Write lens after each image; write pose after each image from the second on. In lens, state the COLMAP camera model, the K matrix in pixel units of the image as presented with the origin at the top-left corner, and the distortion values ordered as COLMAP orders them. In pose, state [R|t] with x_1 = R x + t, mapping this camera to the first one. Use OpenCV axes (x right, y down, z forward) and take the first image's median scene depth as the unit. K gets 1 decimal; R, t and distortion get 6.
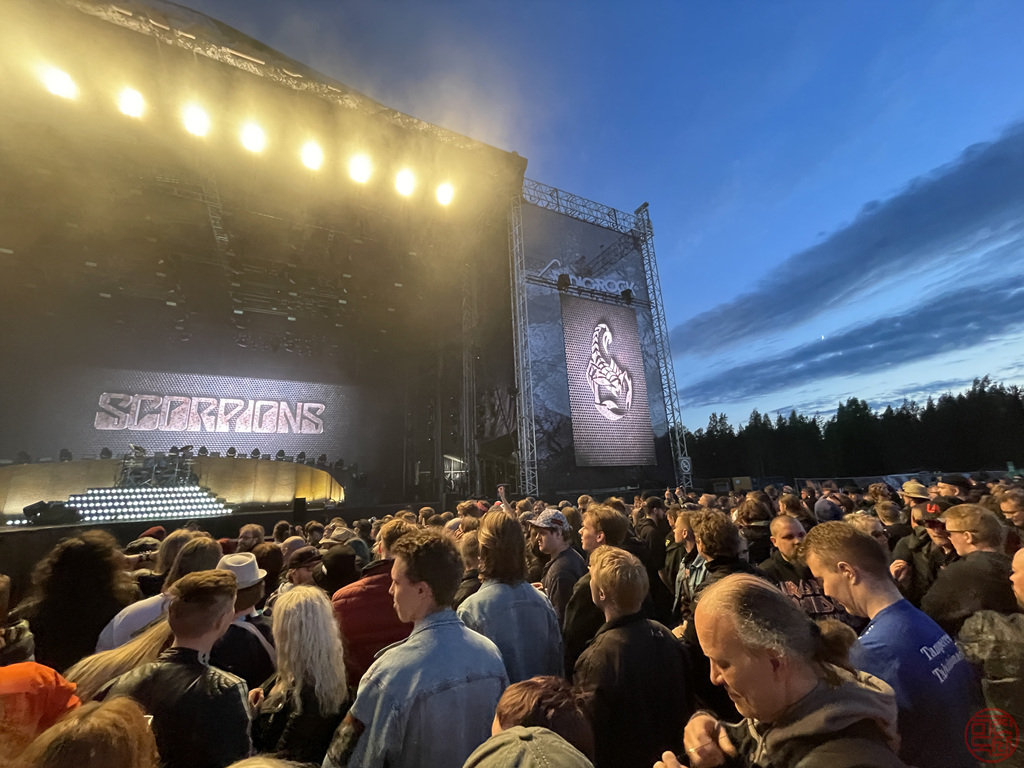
lens RADIAL K [[411.6, 0, 512.0], [0, 411.6, 384.0], [0, 0, 1]] dist [0.001020, 0.000341]
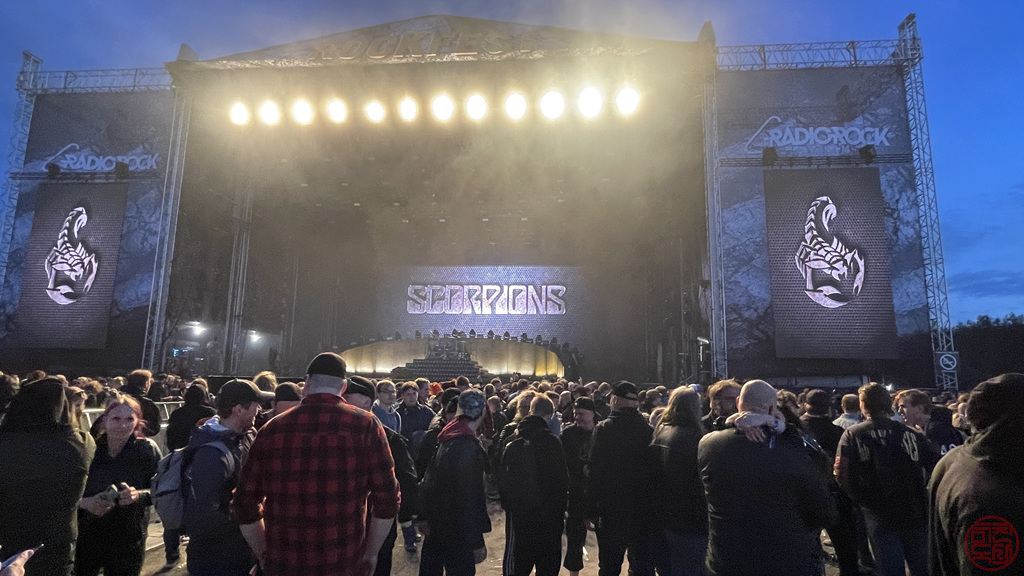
lens RADIAL K [[556.8, 0, 512.0], [0, 556.8, 288.0], [0, 0, 1]] dist [0.037765, 0.000671]
pose [[0.831916, -0.029791, -0.554101, 0.330480], [0.088019, 0.993000, 0.078762, -0.106398], [0.547876, -0.114295, 0.828715, -0.369776]]
